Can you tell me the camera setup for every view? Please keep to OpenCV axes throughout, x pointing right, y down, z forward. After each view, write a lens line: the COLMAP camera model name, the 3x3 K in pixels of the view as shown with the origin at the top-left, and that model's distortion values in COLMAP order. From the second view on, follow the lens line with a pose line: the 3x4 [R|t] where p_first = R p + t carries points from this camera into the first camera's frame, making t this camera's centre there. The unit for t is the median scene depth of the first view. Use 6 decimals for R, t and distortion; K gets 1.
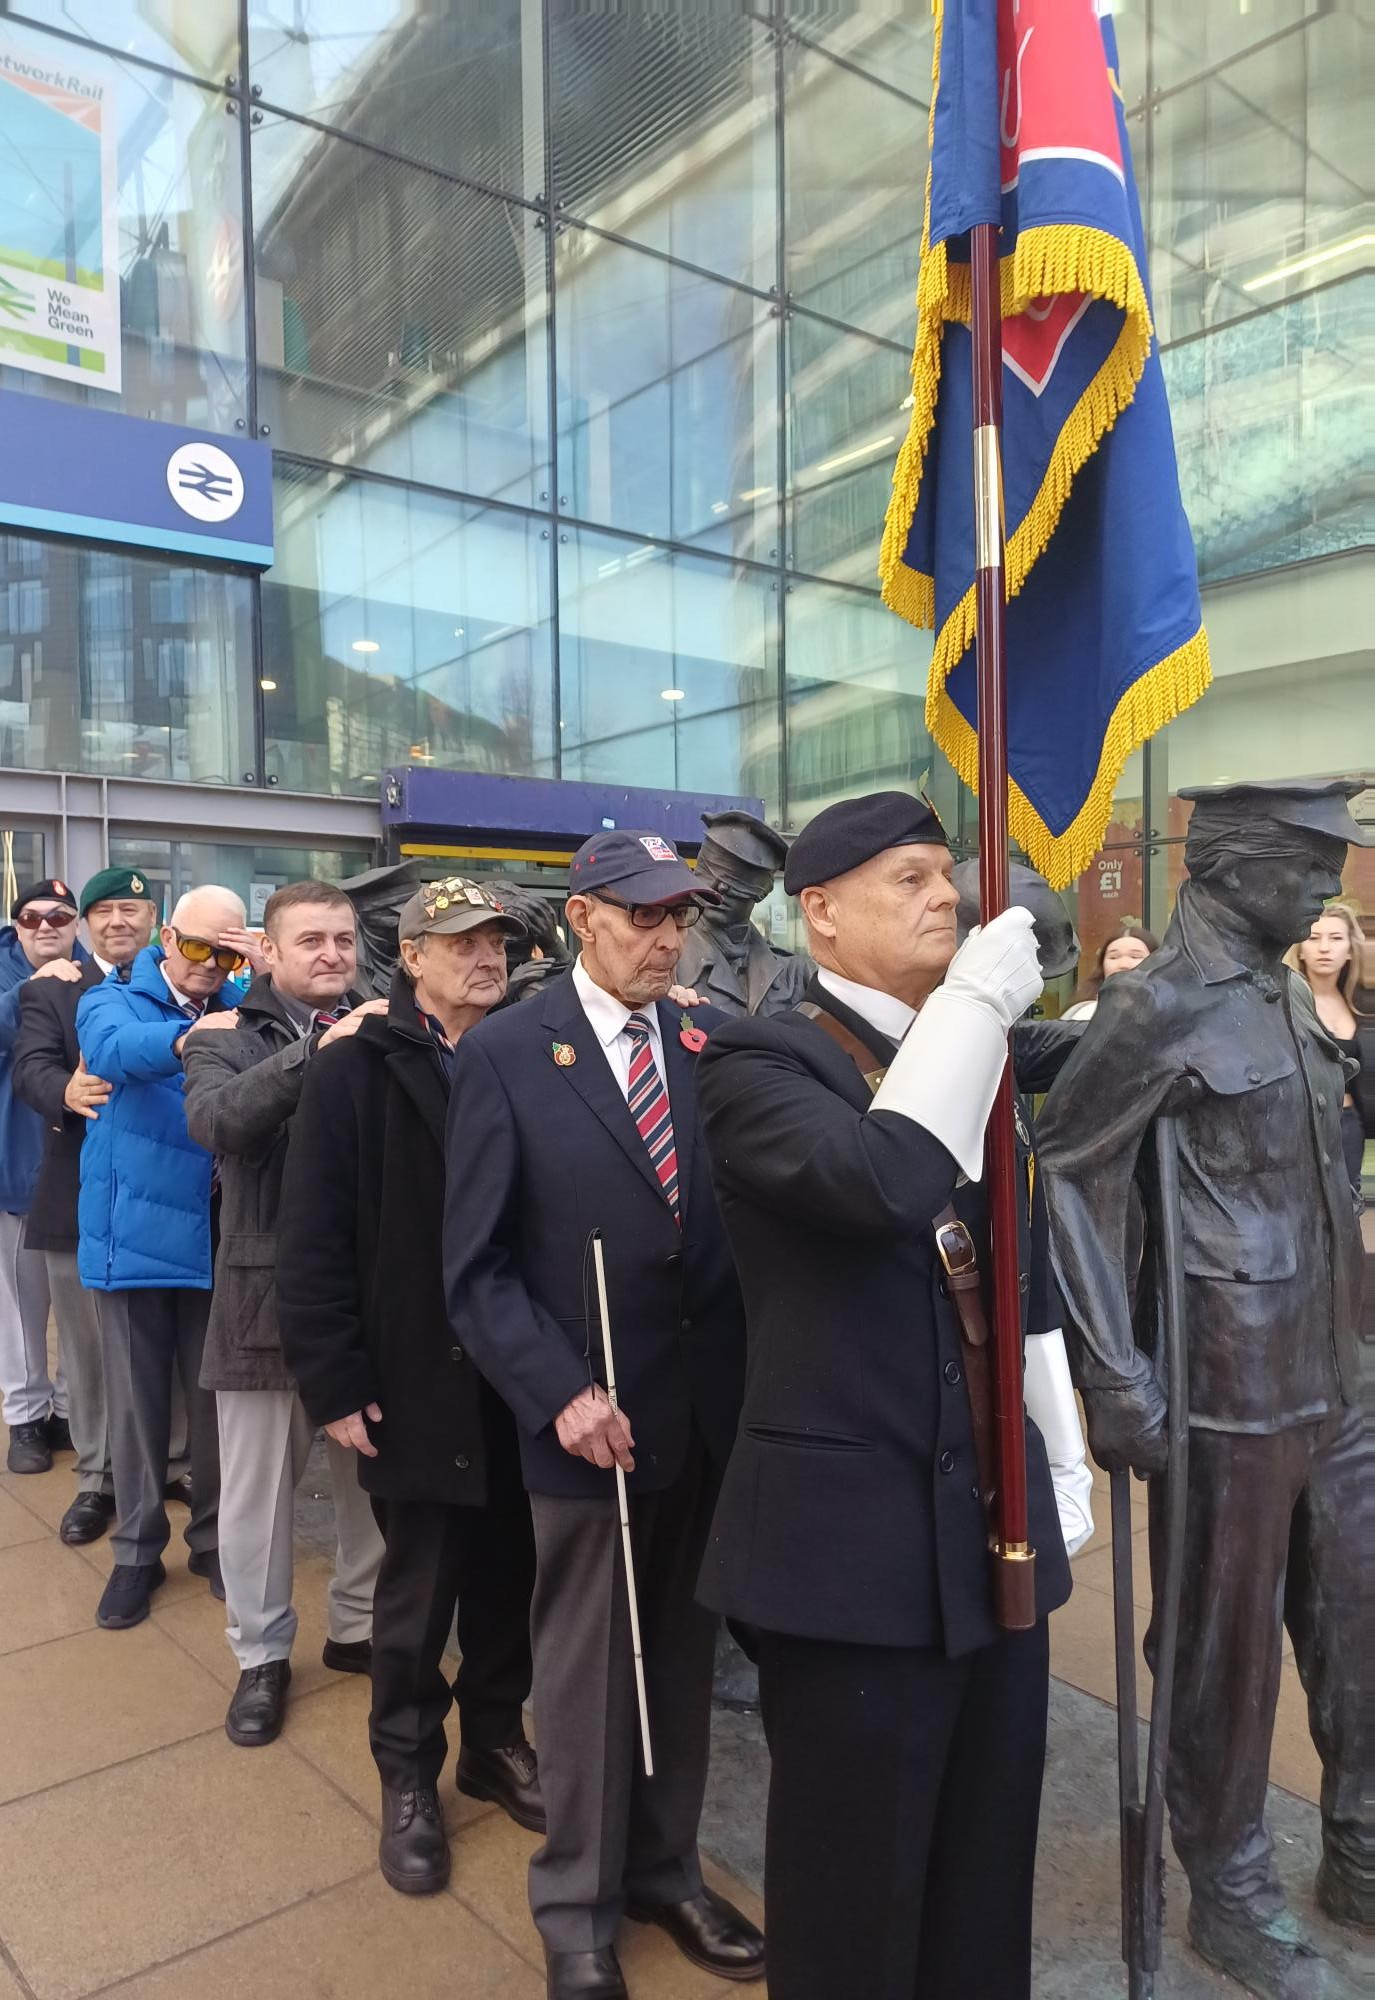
lens RADIAL K [[1489.4, 0, 687.5], [0, 1489.4, 1000.0], [0, 0, 1]] dist [0.129157, -0.226355]
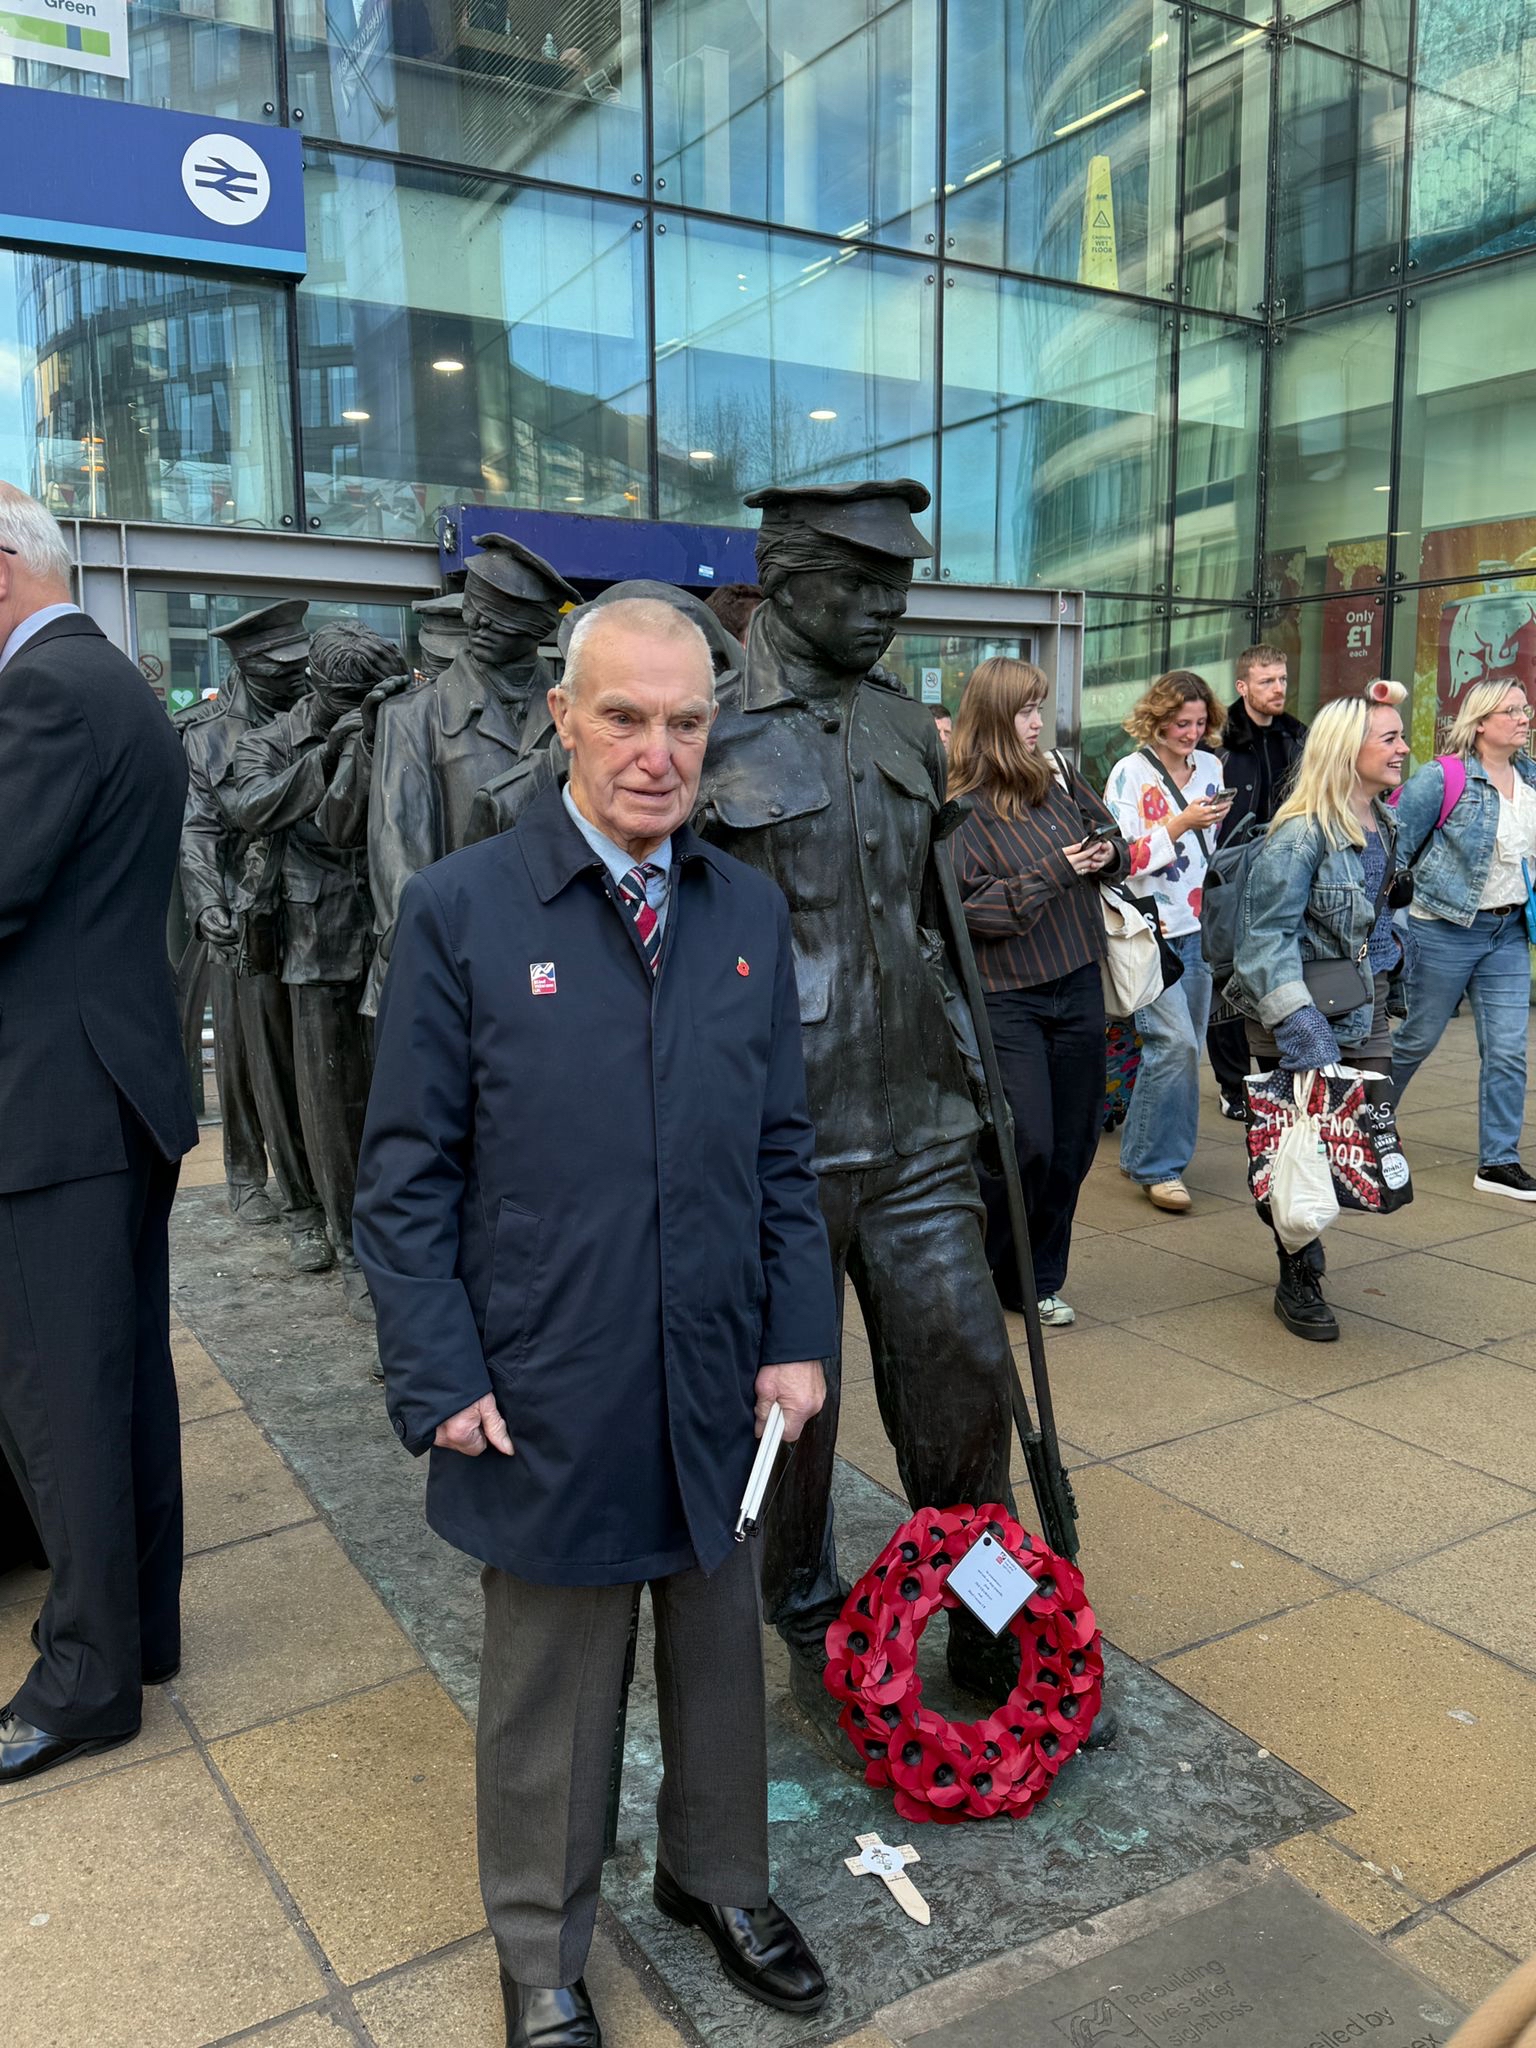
lens RADIAL K [[1693.5, 0, 768.0], [0, 1693.5, 1024.0], [0, 0, 1]] dist [0.058572, -0.091112]
pose [[0.992424, 0.021042, -0.121047, 0.269405], [-0.004171, 0.990426, 0.137978, 0.020146], [0.122792, -0.136428, 0.983010, -0.032388]]
